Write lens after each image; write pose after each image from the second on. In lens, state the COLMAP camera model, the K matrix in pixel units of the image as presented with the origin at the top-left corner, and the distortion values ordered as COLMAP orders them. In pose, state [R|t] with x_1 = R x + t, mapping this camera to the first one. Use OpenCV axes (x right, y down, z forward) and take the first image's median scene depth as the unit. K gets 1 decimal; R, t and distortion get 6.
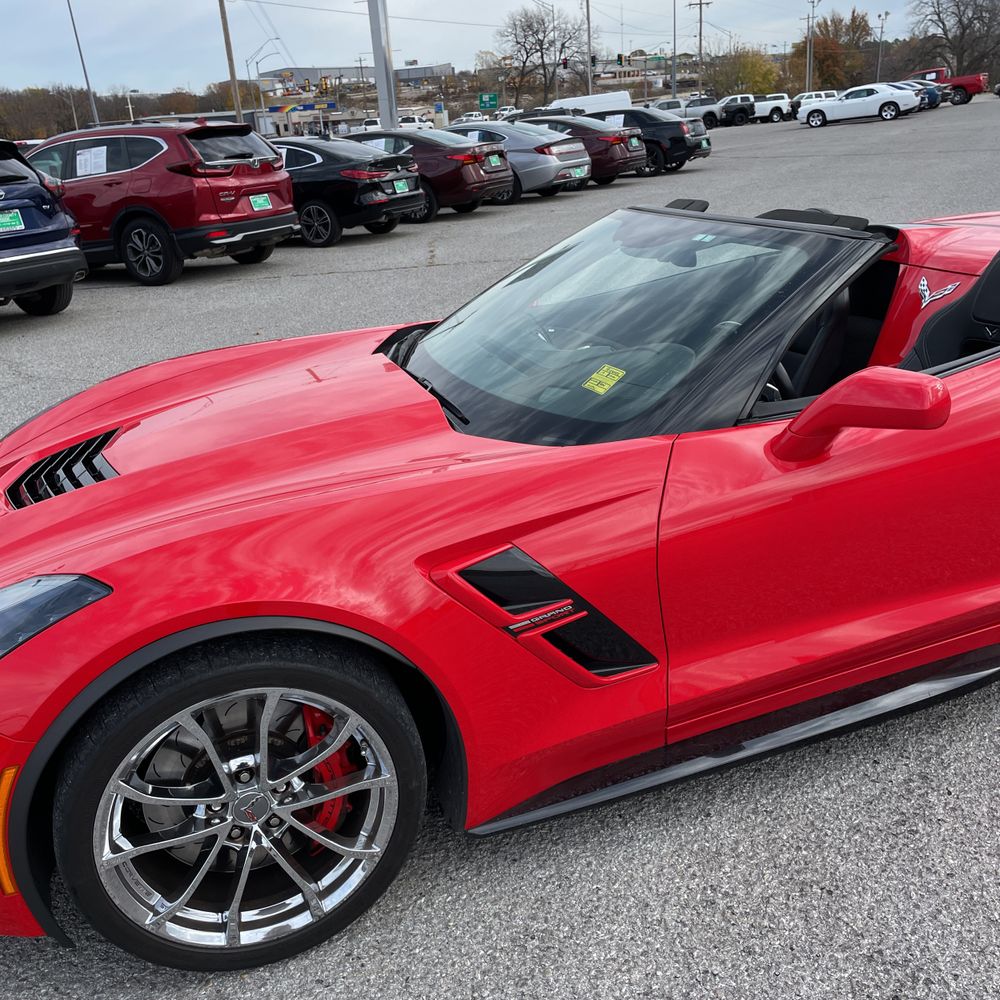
lens RADIAL K [[1018.3, 0, 514.4], [0, 1018.3, 499.2], [0, 0, 1]] dist [0.017140, 0.000000]
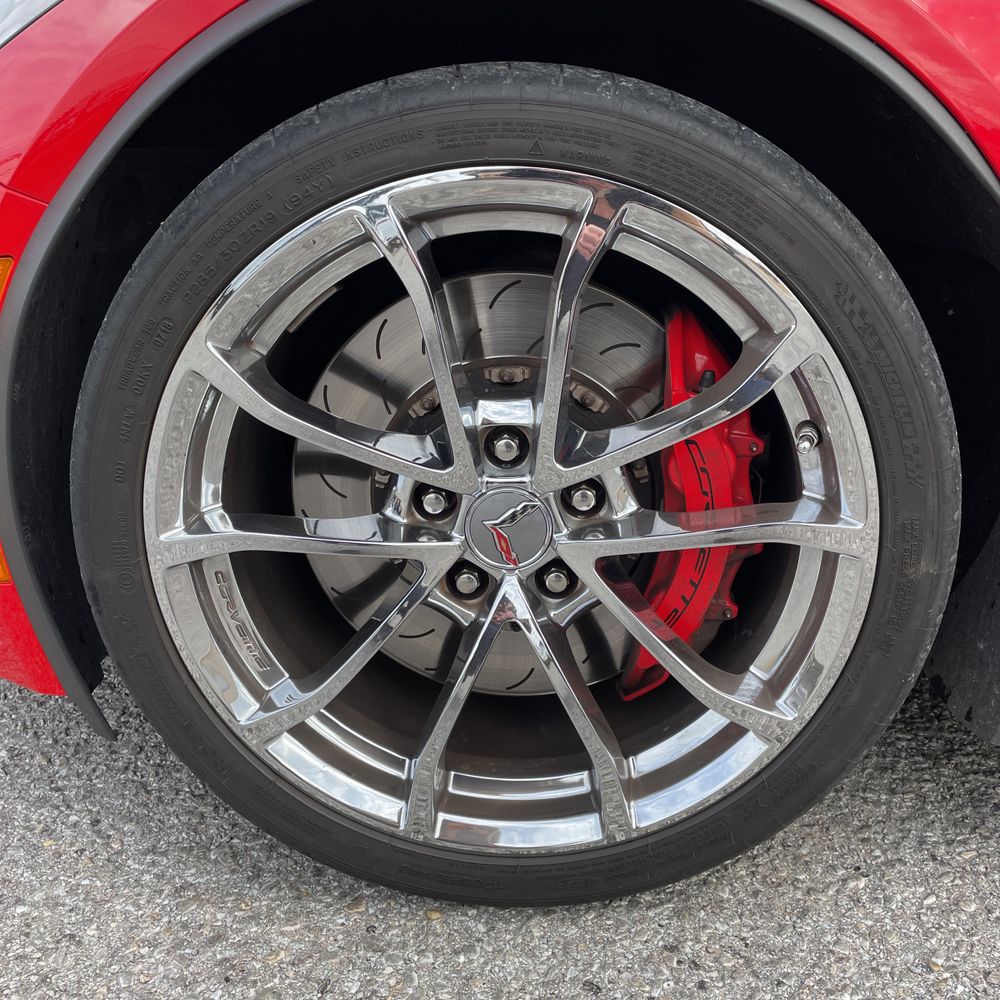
lens RADIAL K [[1018.3, 0, 473.2], [0, 1018.3, 504.7], [0, 0, 1]] dist [0.017140, 0.000000]
pose [[0.913487, 0.167490, -0.370794, -0.106428], [-0.171353, 0.984947, 0.022763, 0.258999], [0.369025, 0.042743, 0.928436, 0.548590]]
